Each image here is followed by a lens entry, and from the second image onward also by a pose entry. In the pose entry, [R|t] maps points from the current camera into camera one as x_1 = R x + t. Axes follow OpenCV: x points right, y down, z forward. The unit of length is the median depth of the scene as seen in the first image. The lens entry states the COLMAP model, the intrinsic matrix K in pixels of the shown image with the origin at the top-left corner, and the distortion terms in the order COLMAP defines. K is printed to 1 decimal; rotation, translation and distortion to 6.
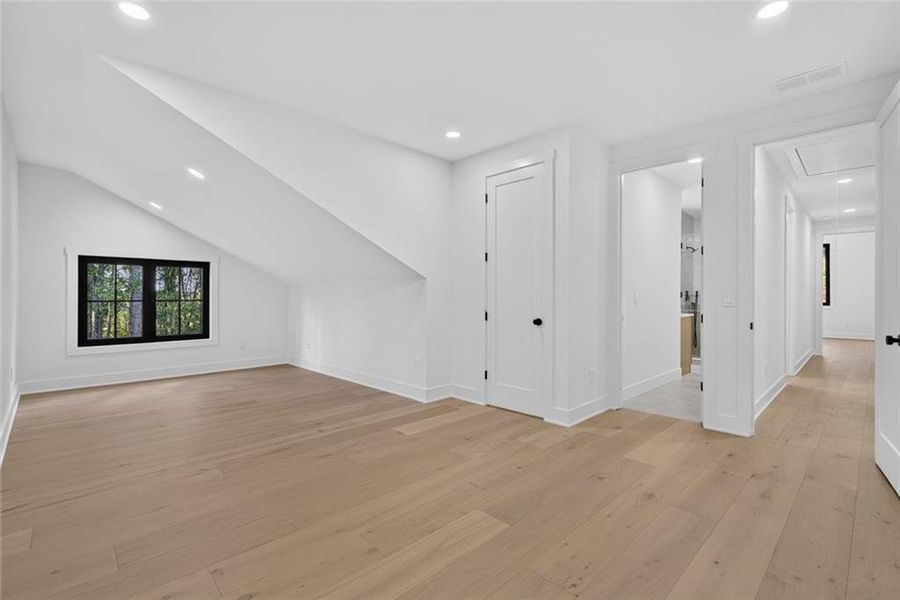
lens RADIAL K [[407.2, 0, 453.5], [0, 407.2, 294.5], [0, 0, 1]] dist [-0.001587, -0.000275]
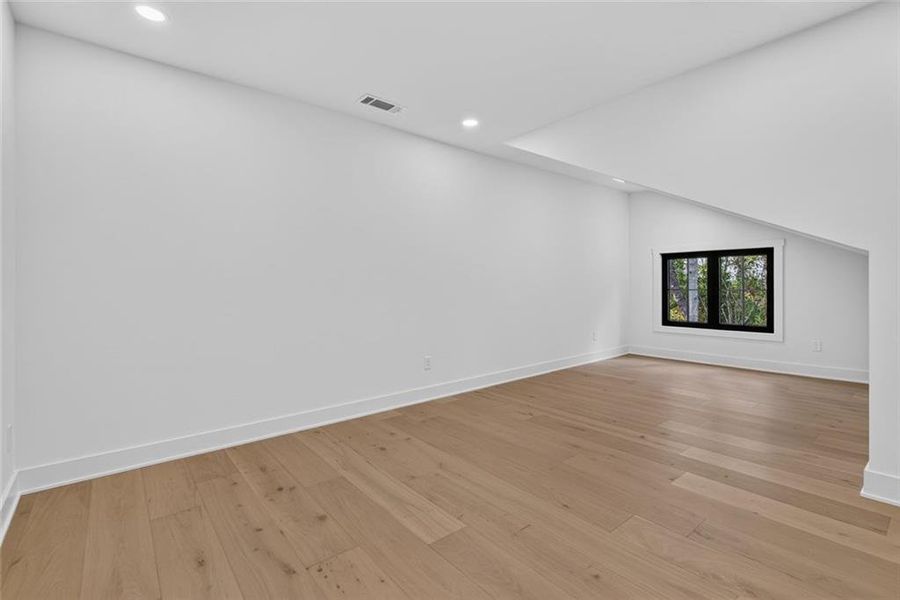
lens RADIAL K [[407.8, 0, 450.1], [0, 407.8, 285.1], [0, 0, 1]] dist [-0.001427, -0.000182]
pose [[-0.068420, 0.000084, -0.997657, 0.393720], [0.006073, 0.999982, -0.000332, -0.001120], [0.997638, -0.006081, -0.068419, 0.424404]]
